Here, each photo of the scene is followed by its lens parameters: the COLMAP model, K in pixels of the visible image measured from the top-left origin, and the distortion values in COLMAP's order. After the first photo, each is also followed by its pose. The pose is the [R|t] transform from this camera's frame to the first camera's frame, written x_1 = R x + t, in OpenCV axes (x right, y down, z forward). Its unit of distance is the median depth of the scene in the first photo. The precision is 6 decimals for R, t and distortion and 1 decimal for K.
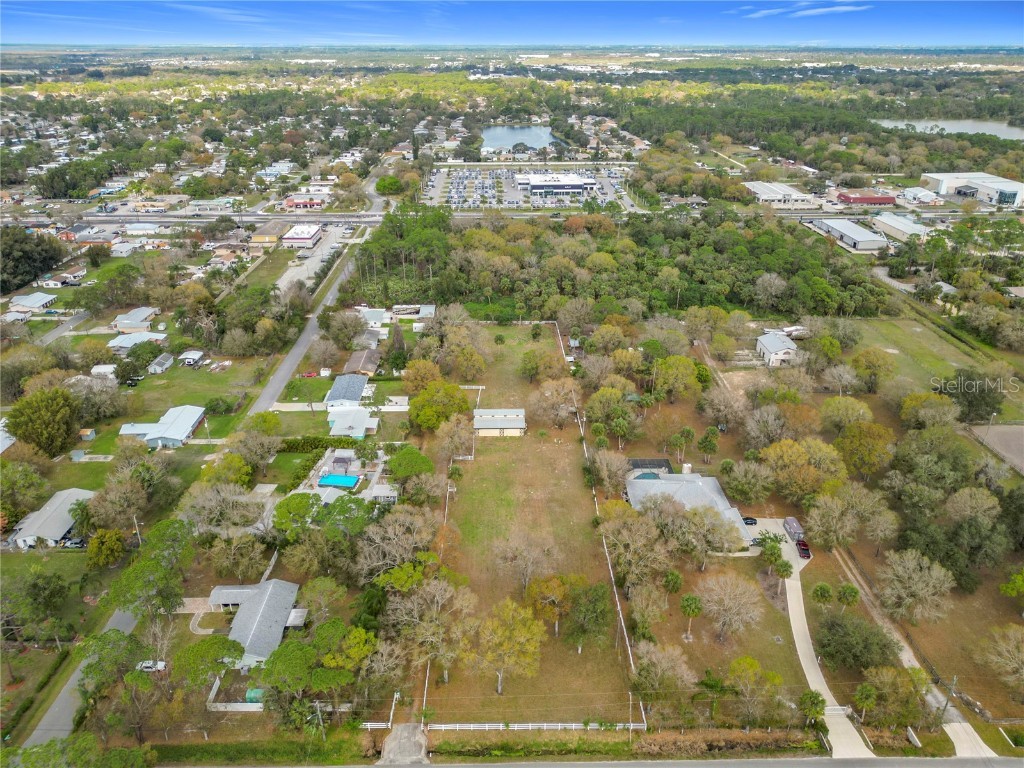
lens RADIAL K [[738.8, 0, 512.0], [0, 738.8, 384.0], [0, 0, 1]] dist [0.058375, -0.067003]
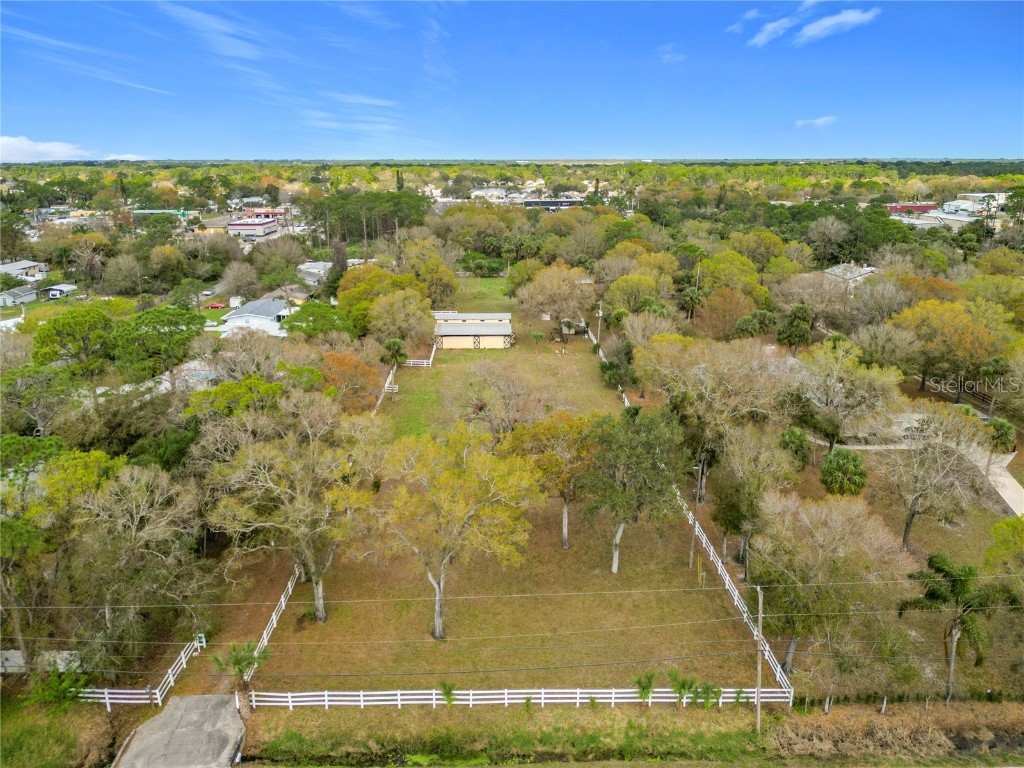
lens RADIAL K [[751.5, 0, 512.0], [0, 751.5, 384.0], [0, 0, 1]] dist [0.056686, -0.066070]
pose [[0.999985, -0.004402, 0.003294, 0.026906], [0.004847, 0.988646, -0.150185, 0.352868], [-0.002595, 0.150199, 0.988652, 0.567211]]
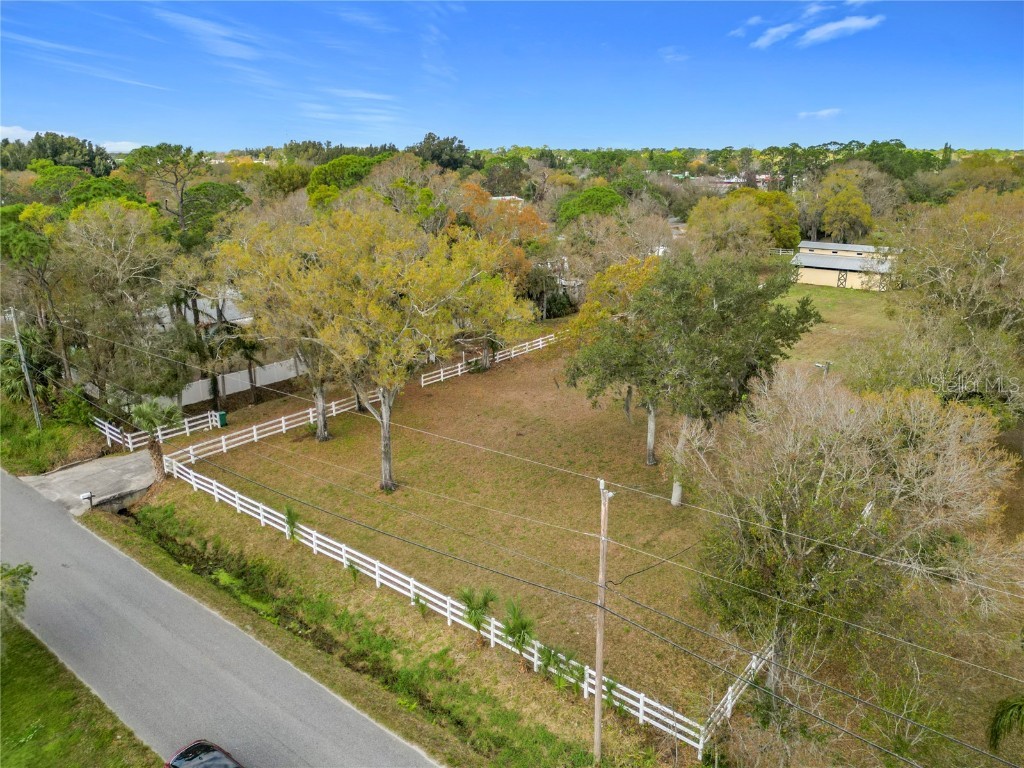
lens RADIAL K [[738.8, 0, 512.0], [0, 738.8, 384.0], [0, 0, 1]] dist [0.058375, -0.067003]
pose [[0.768783, 0.186839, -0.611608, 0.248219], [-0.270838, 0.961491, -0.046716, 0.387789], [0.579327, 0.201561, 0.789781, 0.786229]]
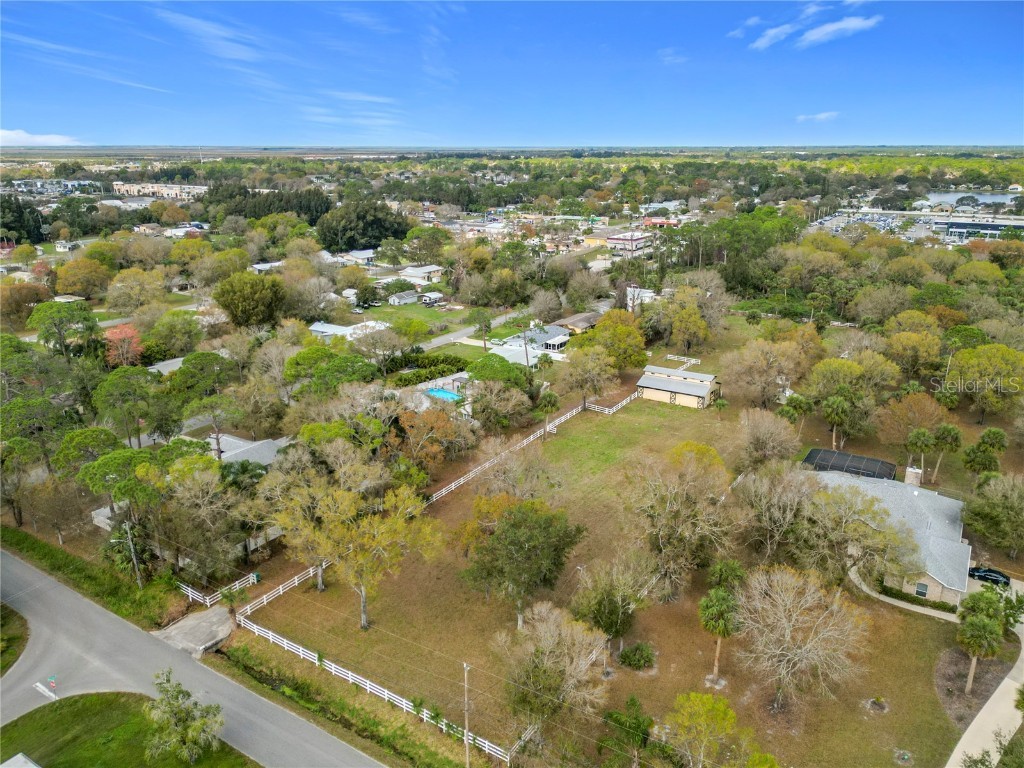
lens RADIAL K [[752.5, 0, 512.0], [0, 752.5, 384.0], [0, 0, 1]] dist [0.041224, -0.002276]
pose [[0.829264, 0.165563, -0.533770, 0.426636], [-0.234996, 0.969870, -0.064259, 0.235091], [0.507048, 0.178721, 0.843185, 0.499263]]
